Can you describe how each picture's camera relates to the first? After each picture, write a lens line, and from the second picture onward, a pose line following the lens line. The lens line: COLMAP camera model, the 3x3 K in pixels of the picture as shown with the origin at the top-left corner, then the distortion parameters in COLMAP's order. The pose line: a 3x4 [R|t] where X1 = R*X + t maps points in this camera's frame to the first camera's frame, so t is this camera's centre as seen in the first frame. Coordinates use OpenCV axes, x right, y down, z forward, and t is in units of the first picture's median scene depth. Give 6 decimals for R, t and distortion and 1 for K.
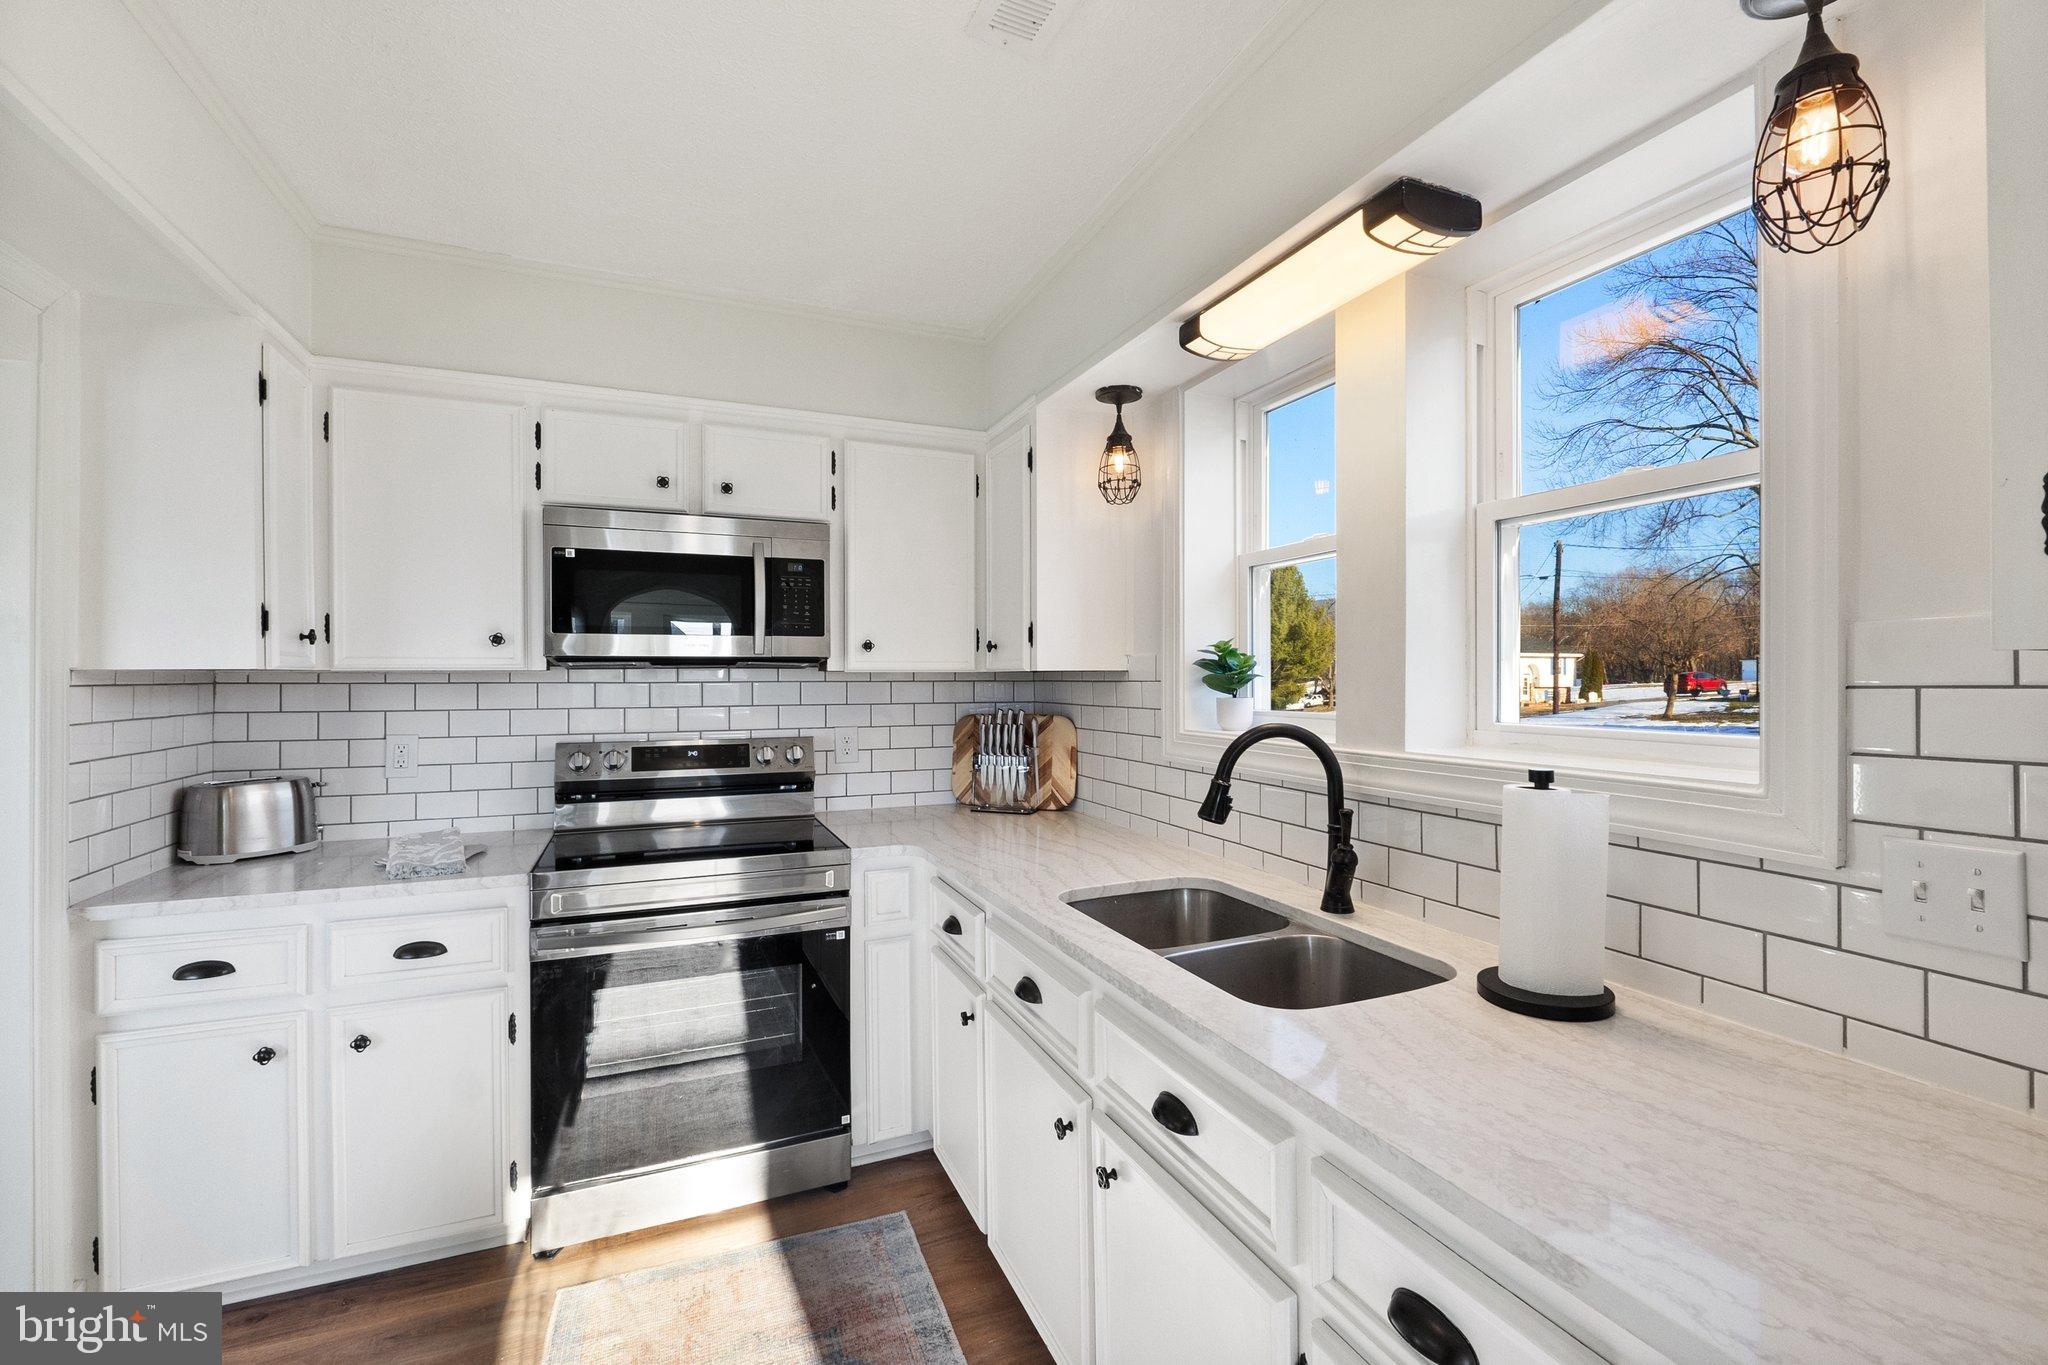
lens RADIAL K [[854.1, 0, 1029.4], [0, 854.1, 676.6], [0, 0, 1]] dist [-0.017762, -0.000224]
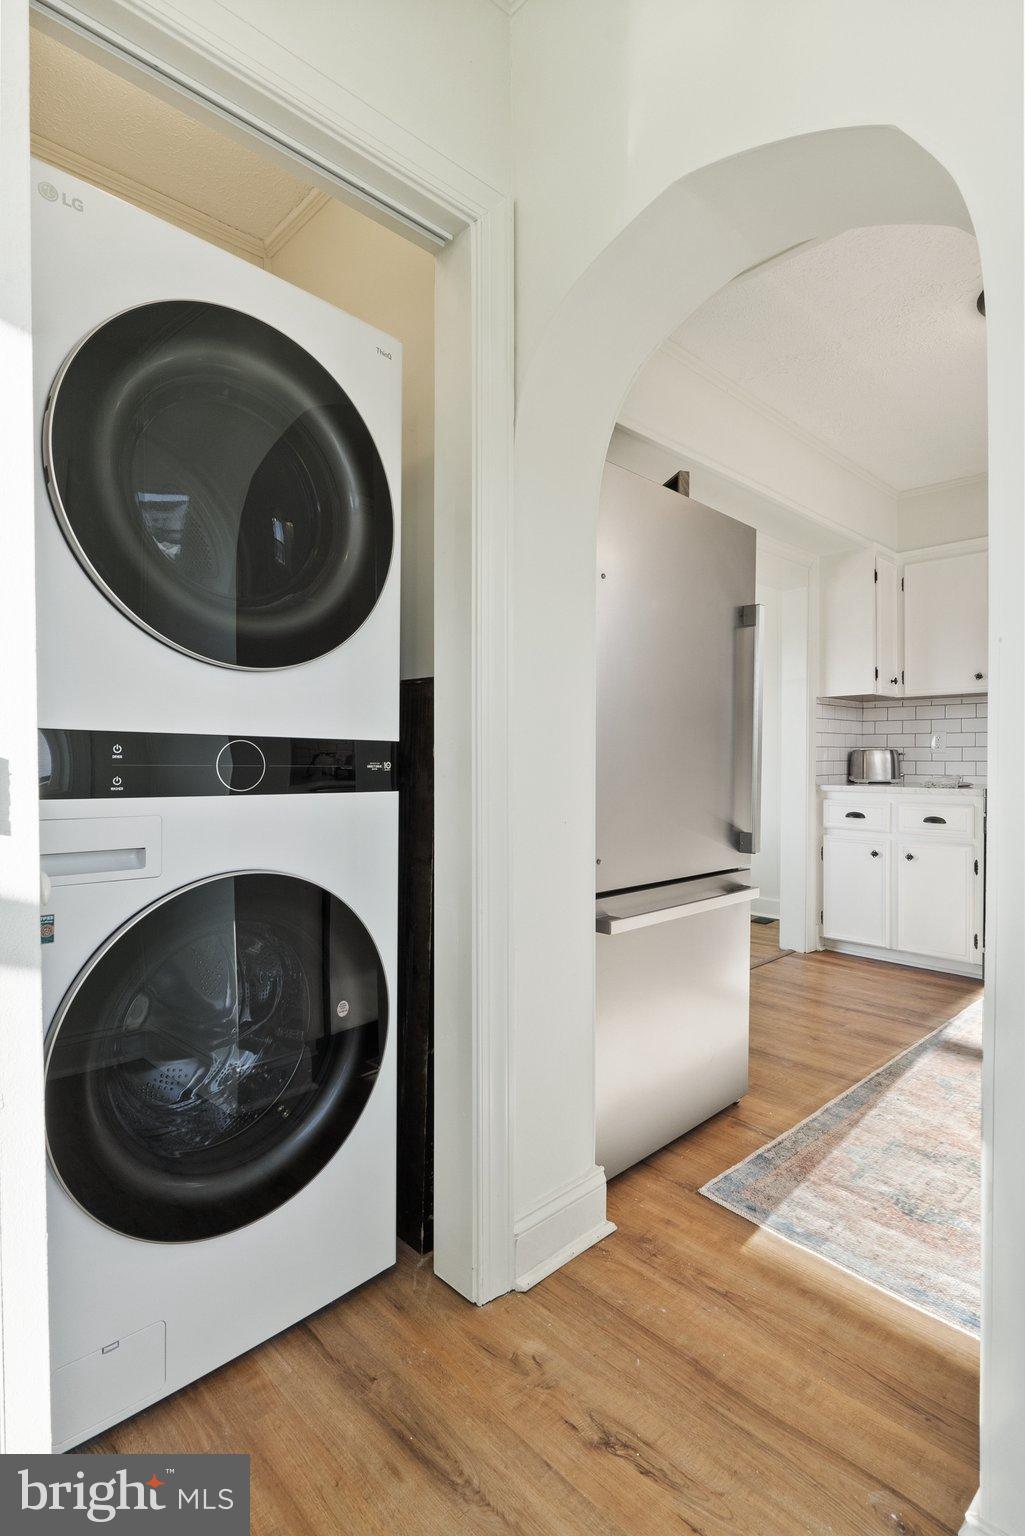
lens RADIAL K [[779.2, 0, 518.4], [0, 779.2, 767.3], [0, 0, 1]] dist [-0.007151, -0.000279]
pose [[0.351417, 0.008490, -0.936181, 0.721754], [0.001946, 0.999950, 0.009799, 0.157232], [0.936217, -0.005266, 0.351382, -0.655636]]
